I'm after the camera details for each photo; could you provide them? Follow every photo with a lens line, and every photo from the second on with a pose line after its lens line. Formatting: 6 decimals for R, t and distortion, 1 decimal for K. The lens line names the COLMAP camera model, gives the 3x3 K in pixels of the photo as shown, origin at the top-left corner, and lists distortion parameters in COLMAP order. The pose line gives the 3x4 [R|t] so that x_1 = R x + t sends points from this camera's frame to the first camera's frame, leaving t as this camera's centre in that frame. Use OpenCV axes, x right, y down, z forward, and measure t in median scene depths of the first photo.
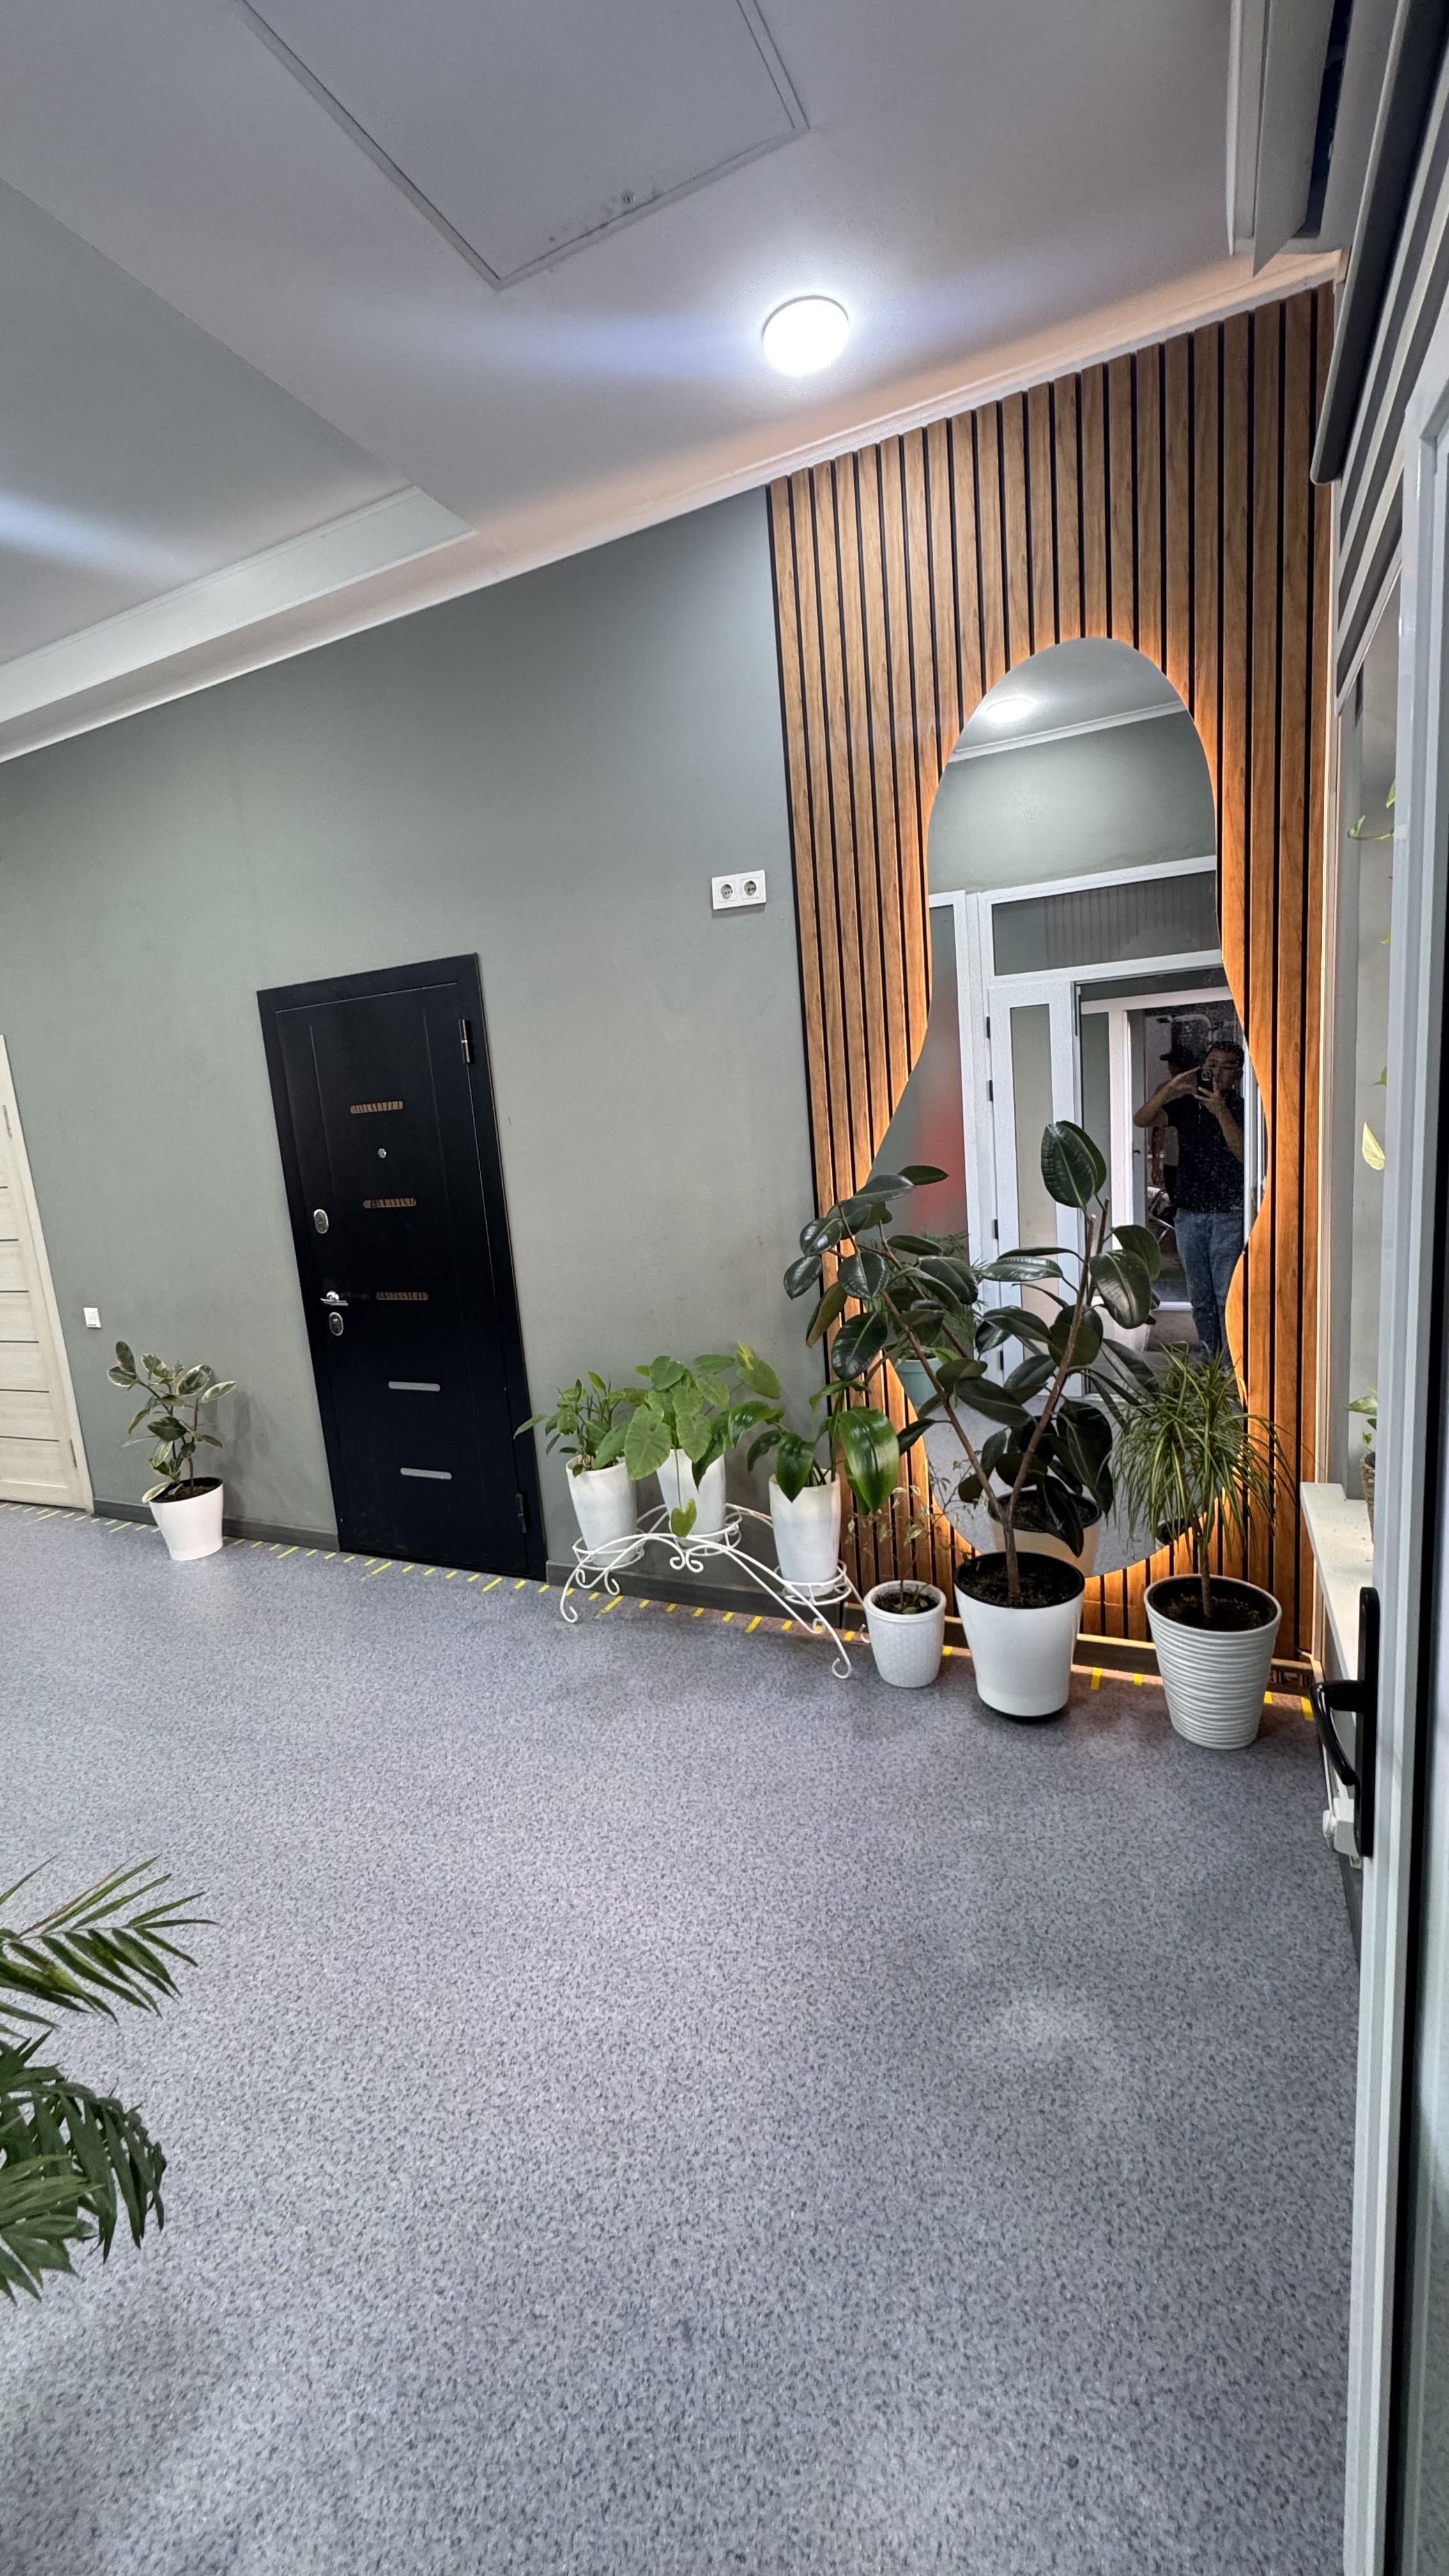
lens RADIAL K [[1025.5, 0, 727.7], [0, 1025.5, 1281.6], [0, 0, 1]] dist [-0.004337, 0.000597]
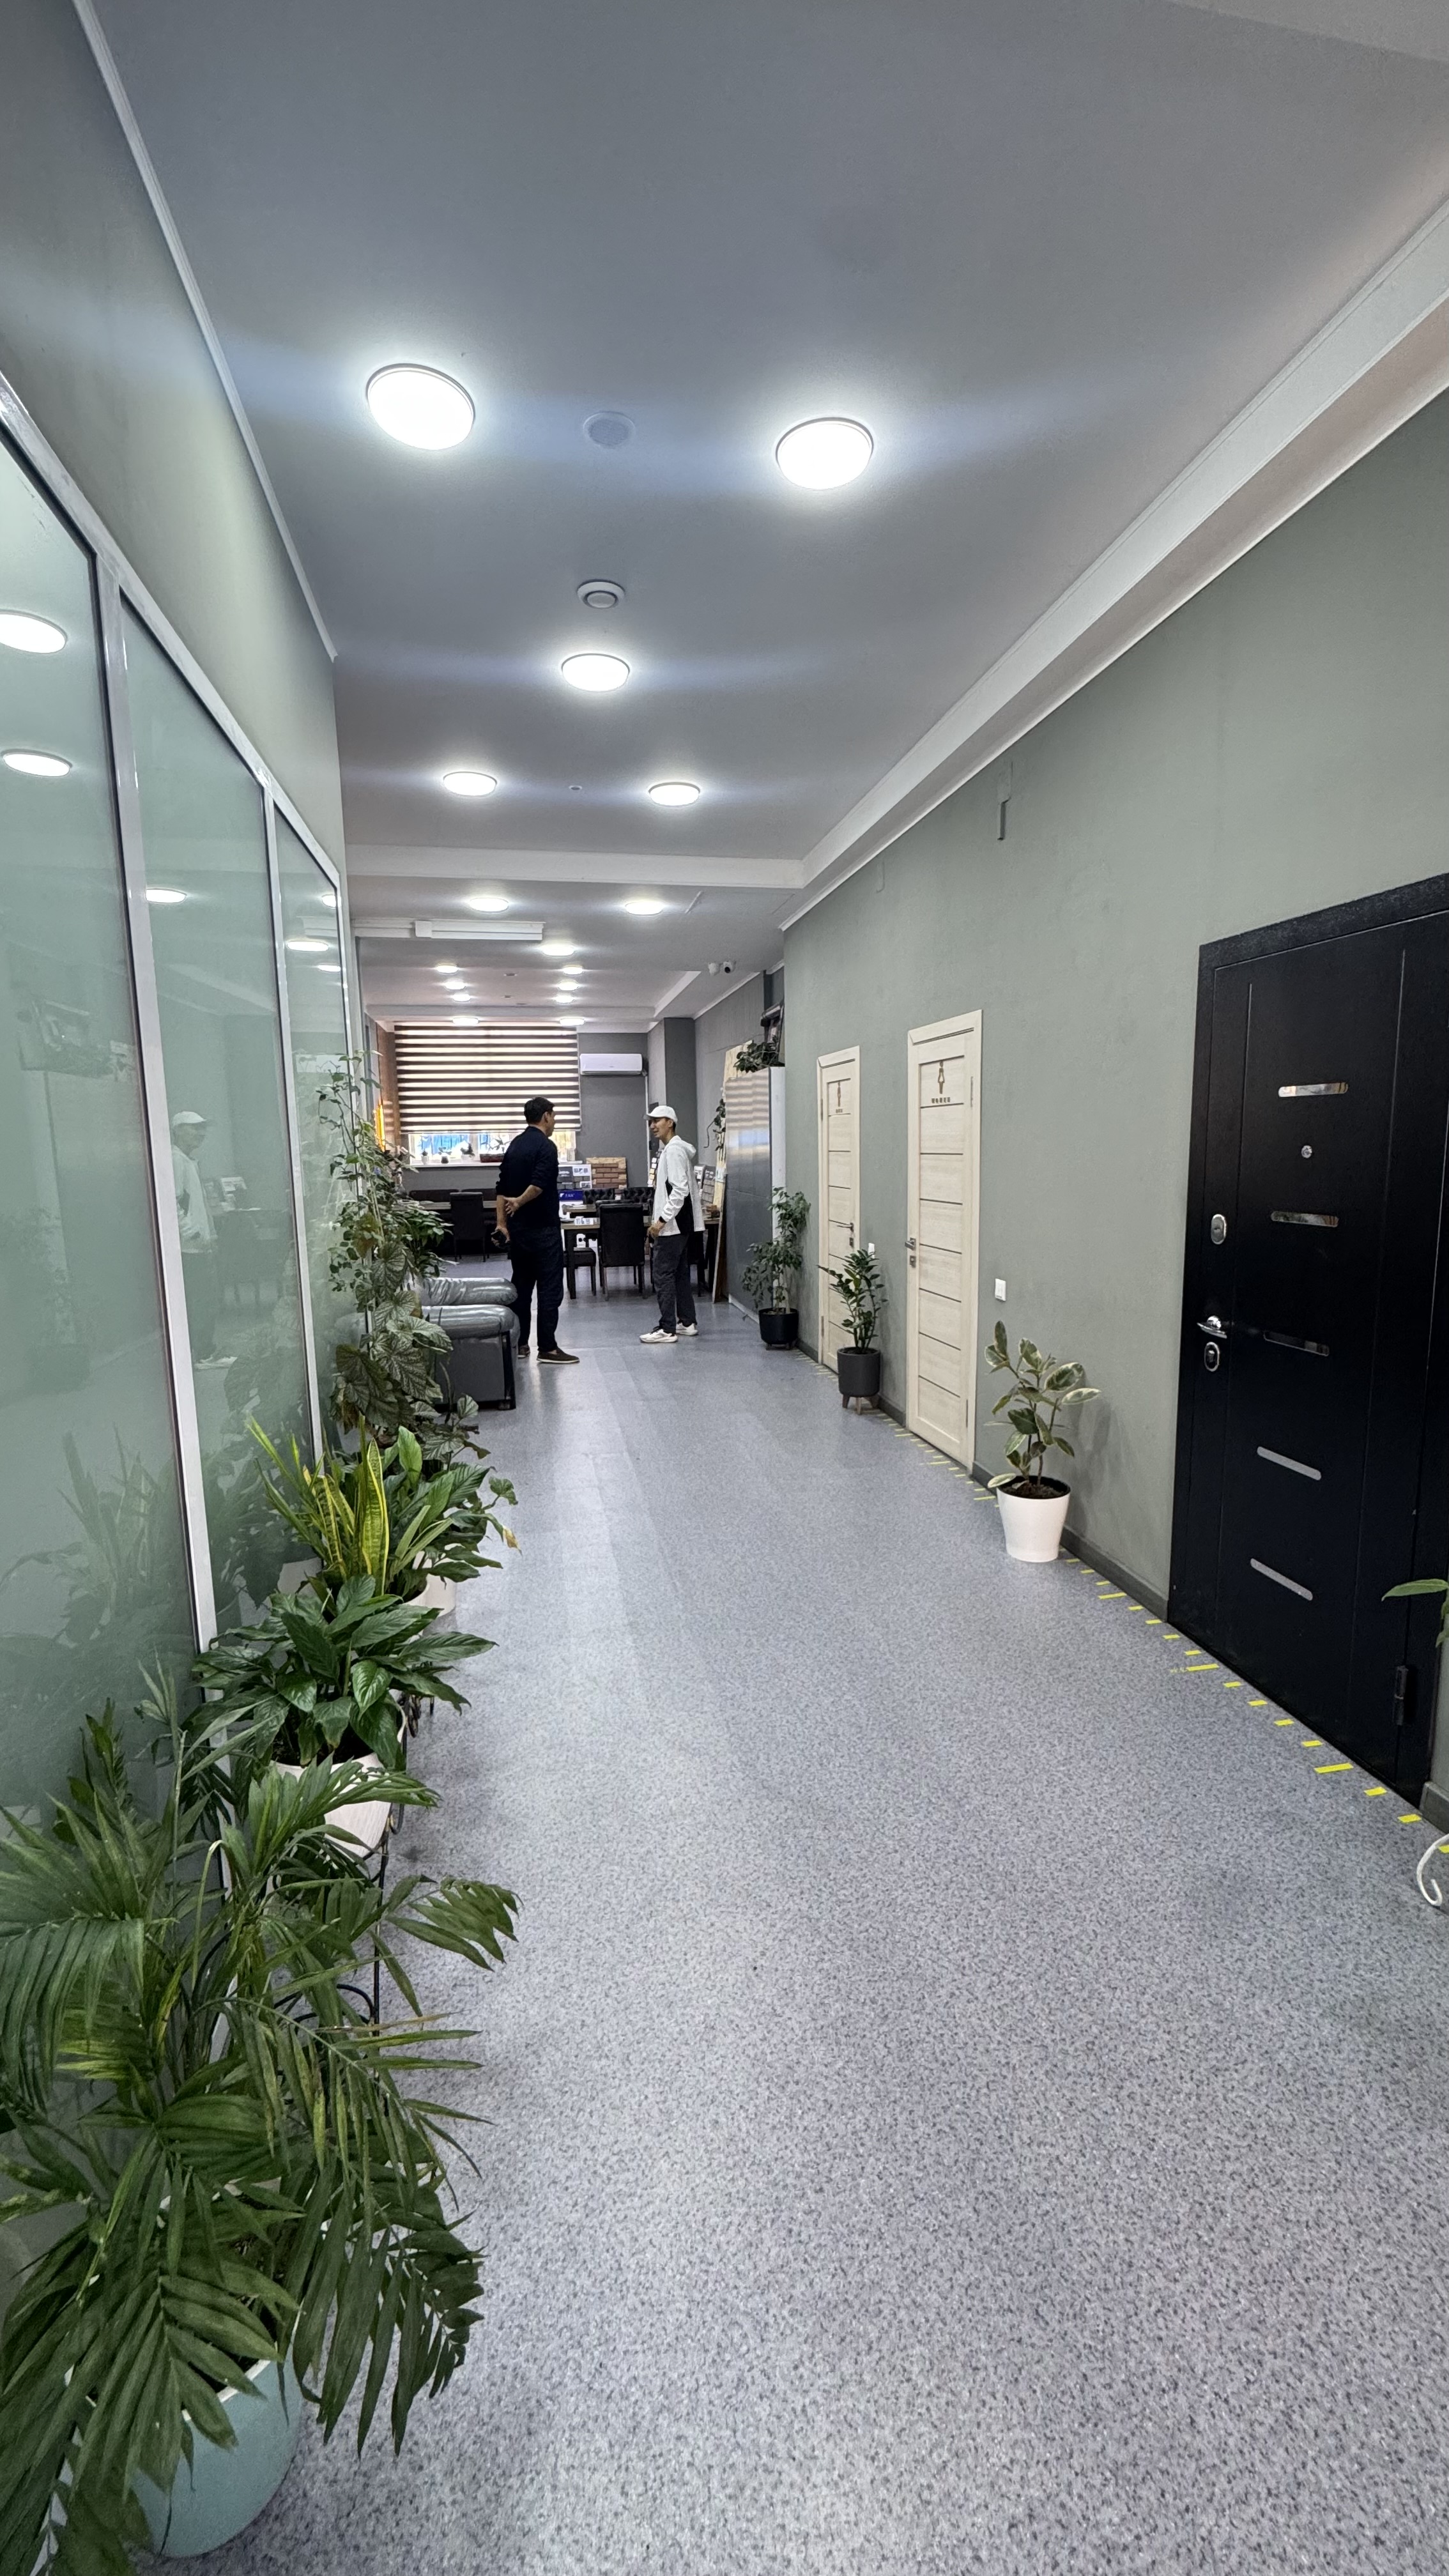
lens RADIAL K [[1025.5, 0, 722.7], [0, 1025.5, 1284.3], [0, 0, 1]] dist [-0.004337, 0.000597]
pose [[0.583421, 0.181292, -0.791678, 0.027750], [-0.162853, 0.981085, 0.104652, -0.045348], [0.795675, 0.067870, 0.601909, 0.251403]]
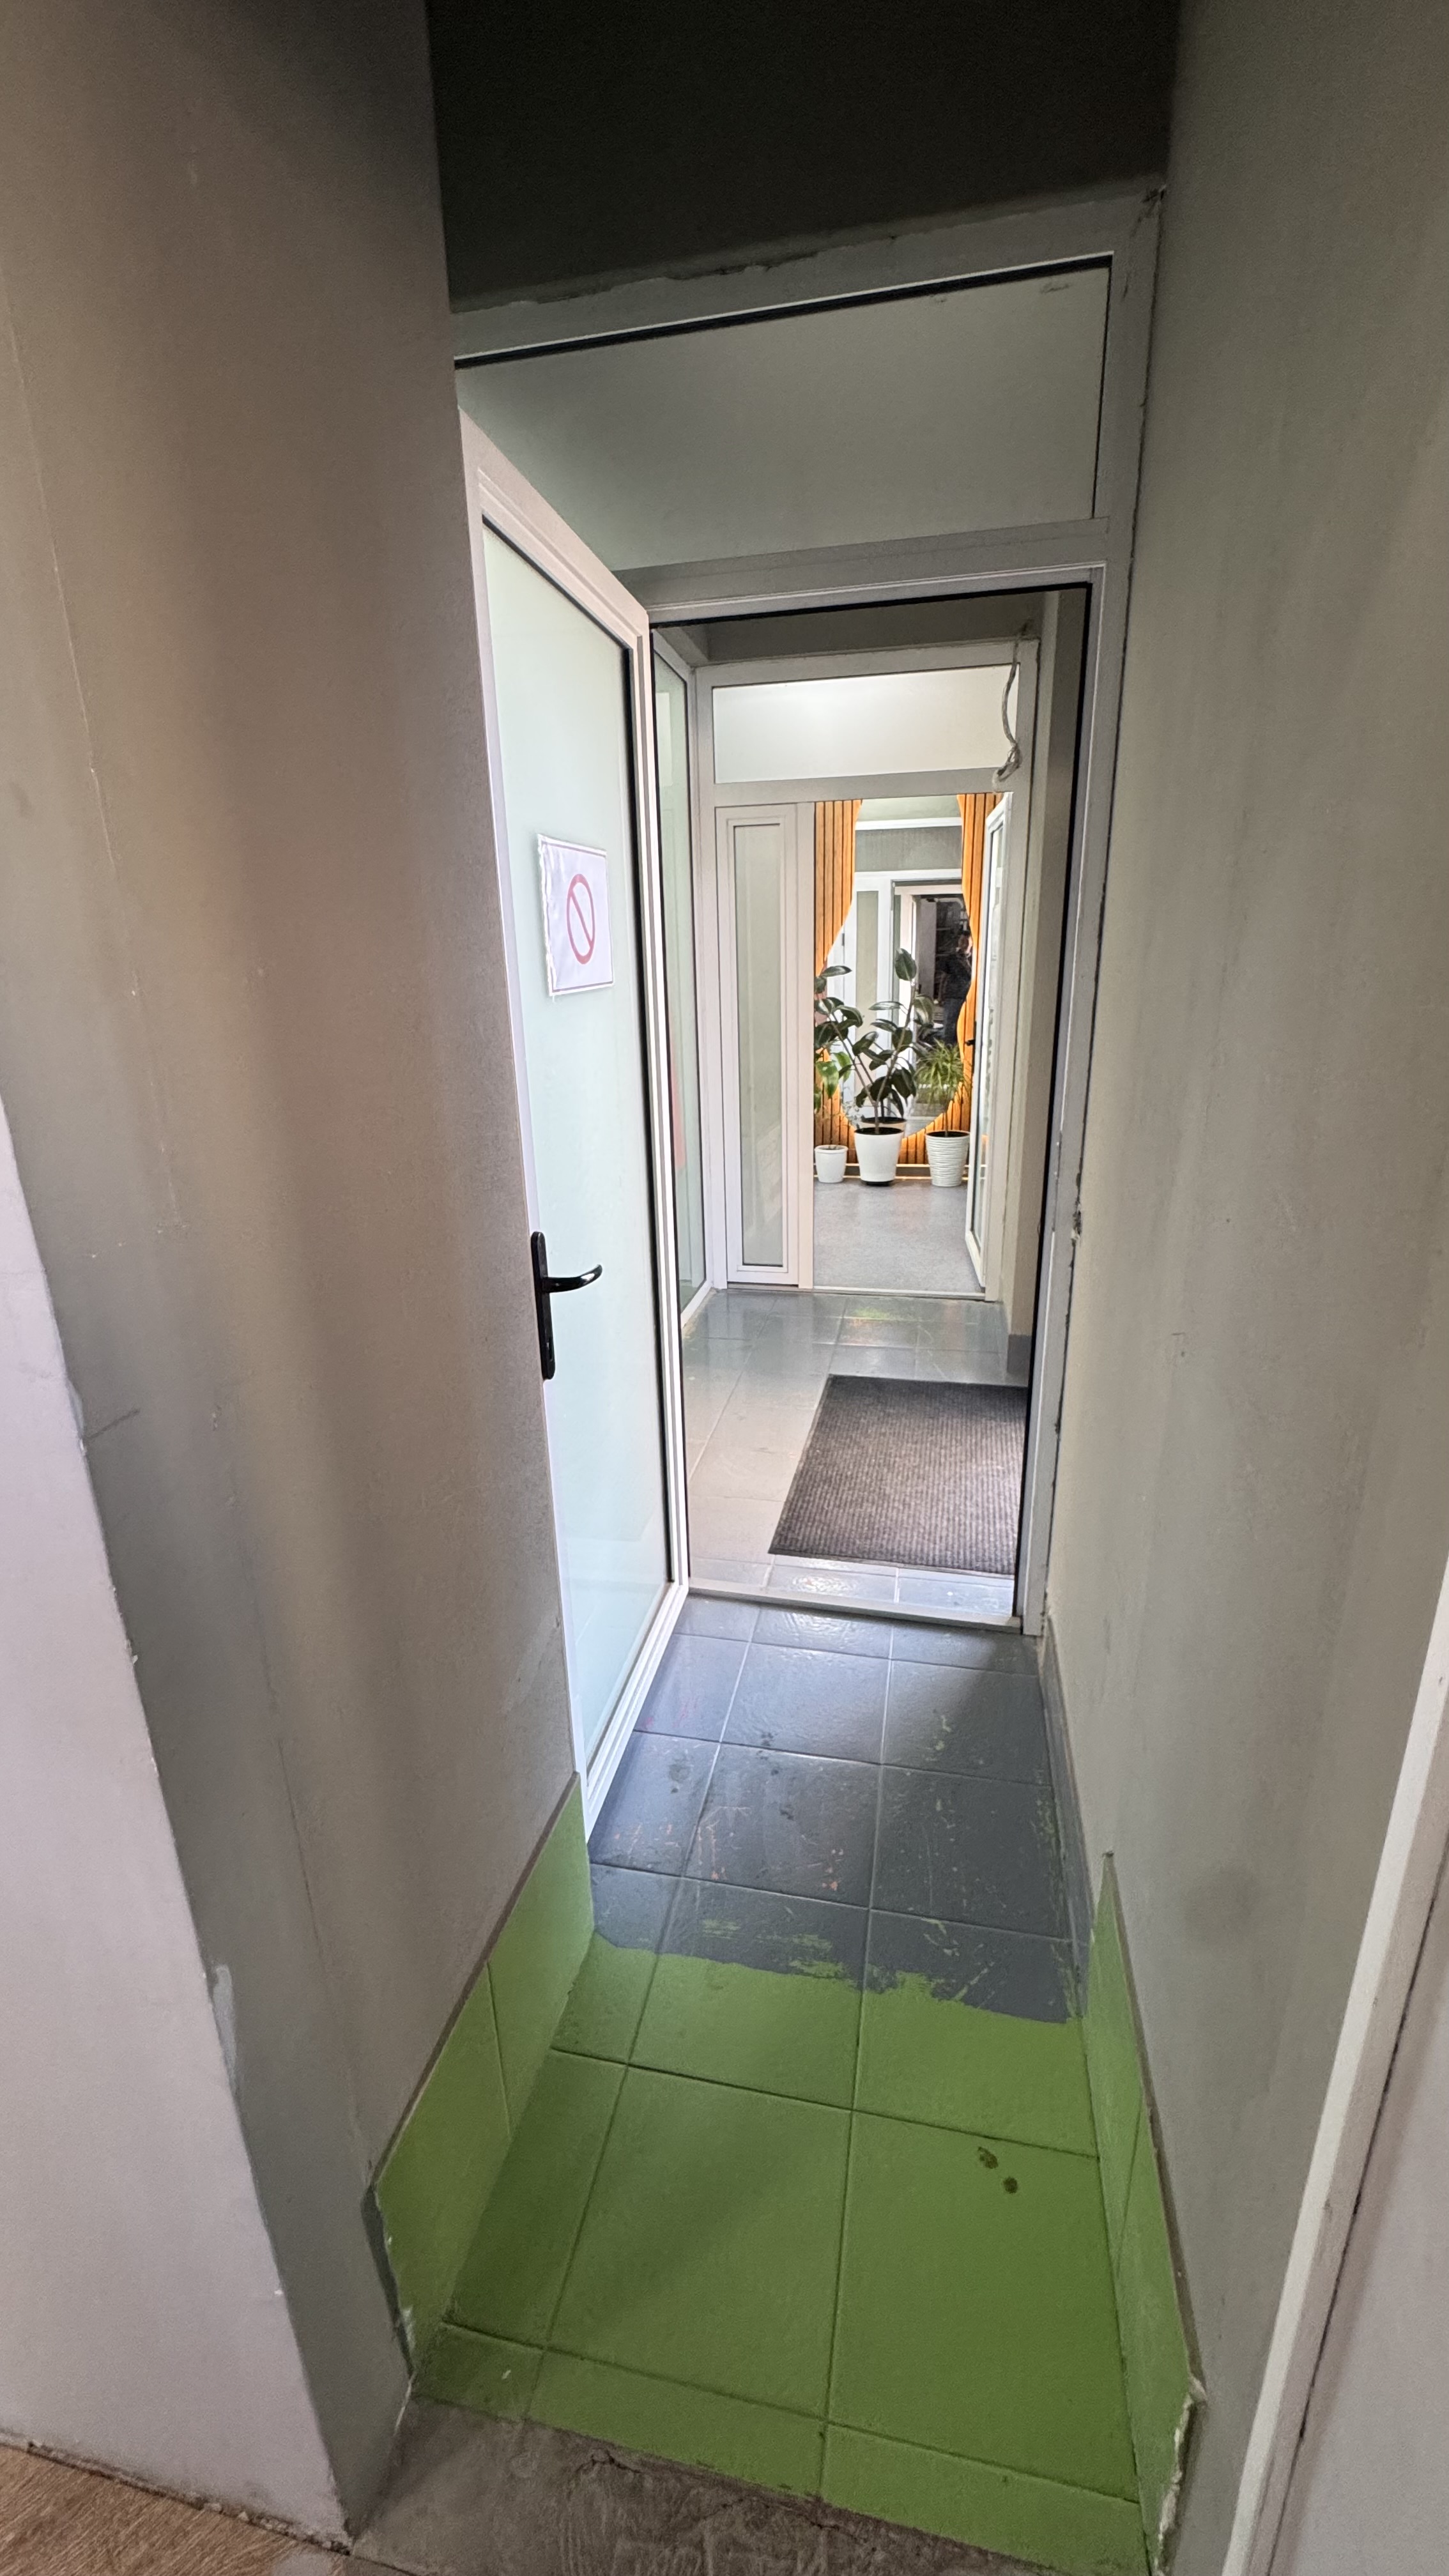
lens RADIAL K [[1025.5, 0, 743.4], [0, 1025.5, 1276.6], [0, 0, 1]] dist [-0.004337, 0.000597]
pose [[0.971906, -0.011961, 0.235066, -0.561340], [-0.018410, 0.991785, 0.126584, 0.287334], [-0.234649, -0.127355, 0.963702, -1.237371]]
